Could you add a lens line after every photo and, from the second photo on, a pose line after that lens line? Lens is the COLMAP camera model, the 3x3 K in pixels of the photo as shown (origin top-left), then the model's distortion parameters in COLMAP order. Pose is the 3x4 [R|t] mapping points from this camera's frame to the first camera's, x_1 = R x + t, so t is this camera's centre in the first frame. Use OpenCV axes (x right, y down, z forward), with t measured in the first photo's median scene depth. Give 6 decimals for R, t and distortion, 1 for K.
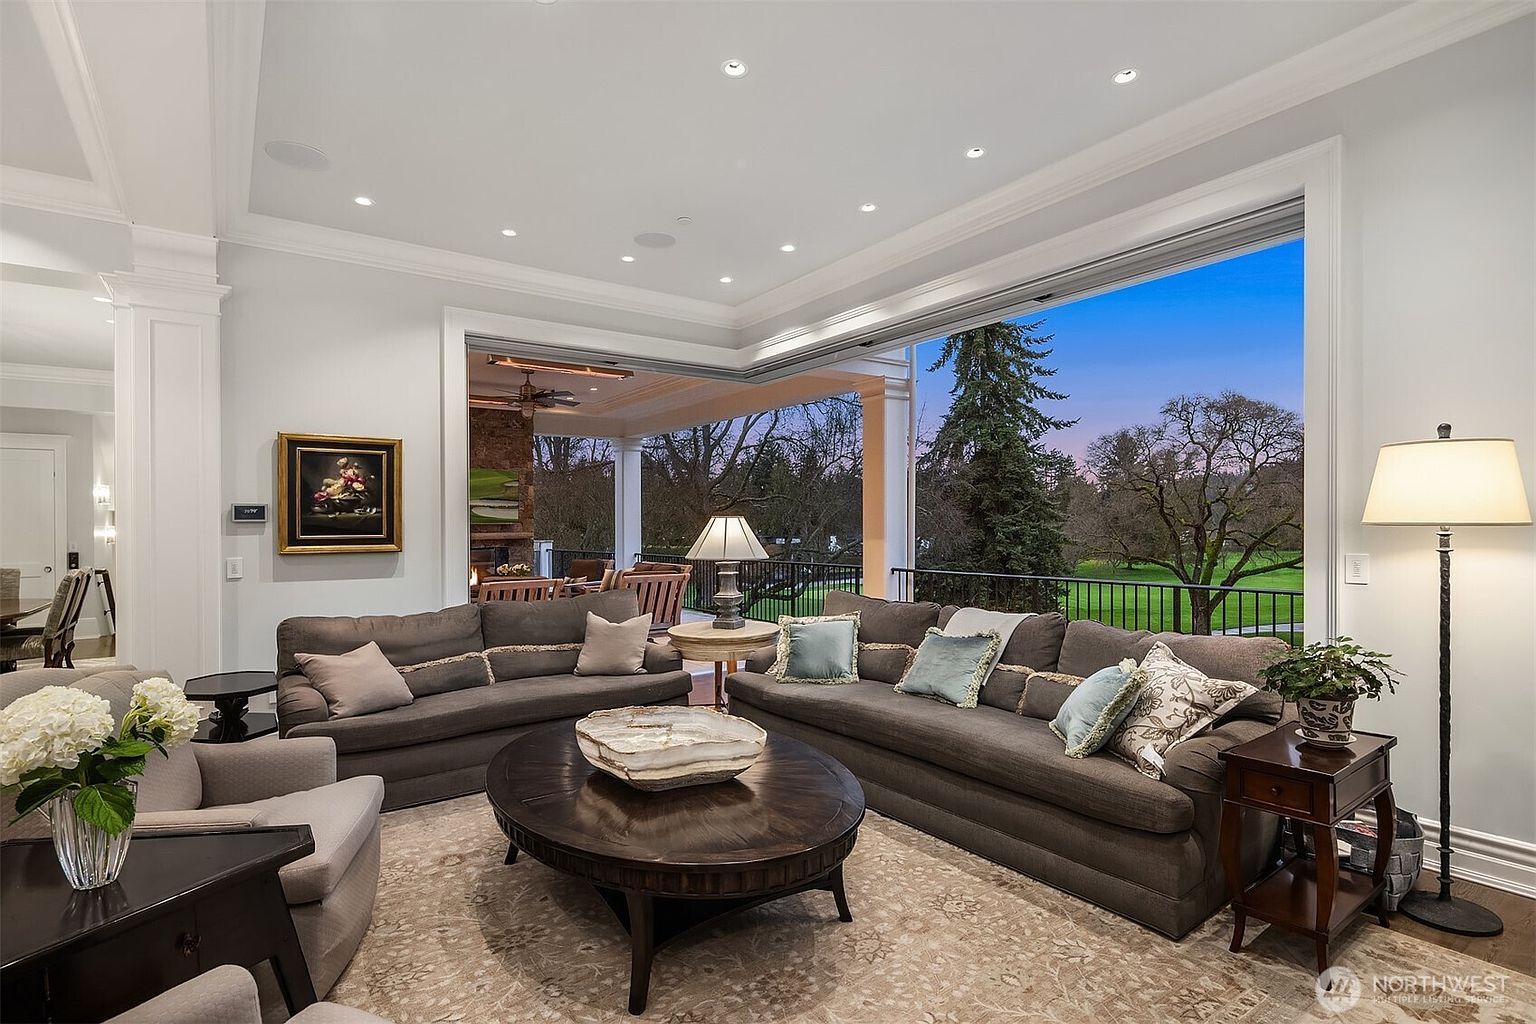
lens RADIAL K [[743.5, 0, 775.4], [0, 743.5, 538.3], [0, 0, 1]] dist [-0.002881, -0.001506]
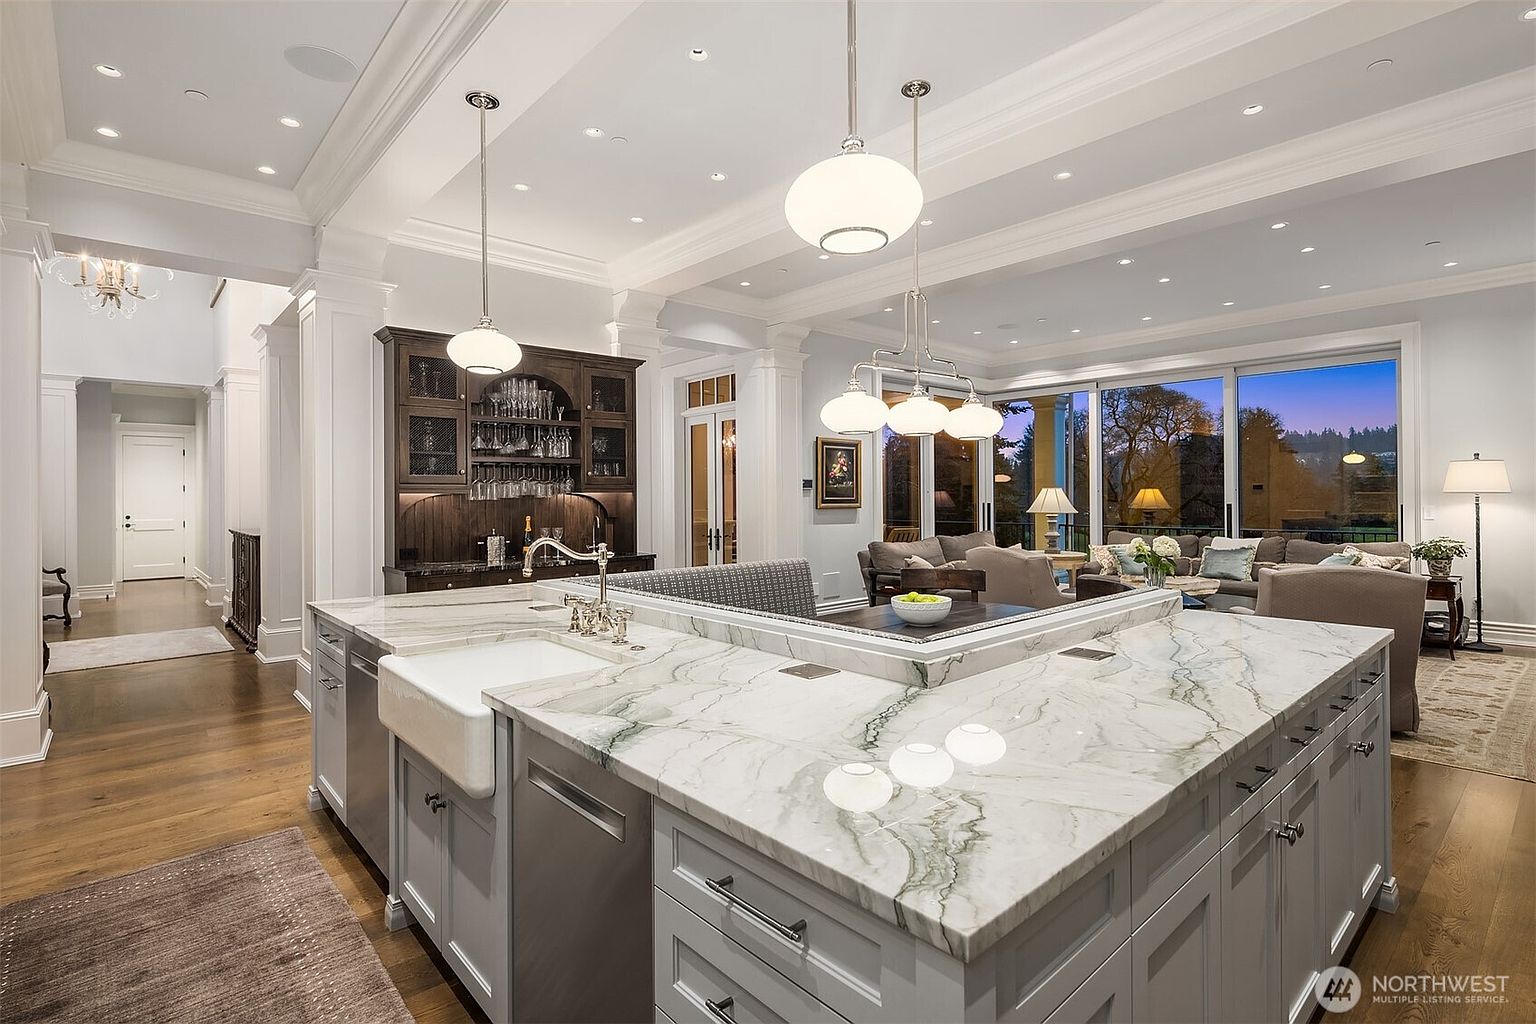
lens RADIAL K [[743.5, 0, 765.2], [0, 743.5, 502.5], [0, 0, 1]] dist [-0.002881, -0.001506]
pose [[0.994664, 0.005686, 0.103011, -1.038497], [-0.004378, 0.999907, -0.012921, 0.033311], [-0.103075, 0.012401, 0.994596, -0.738773]]
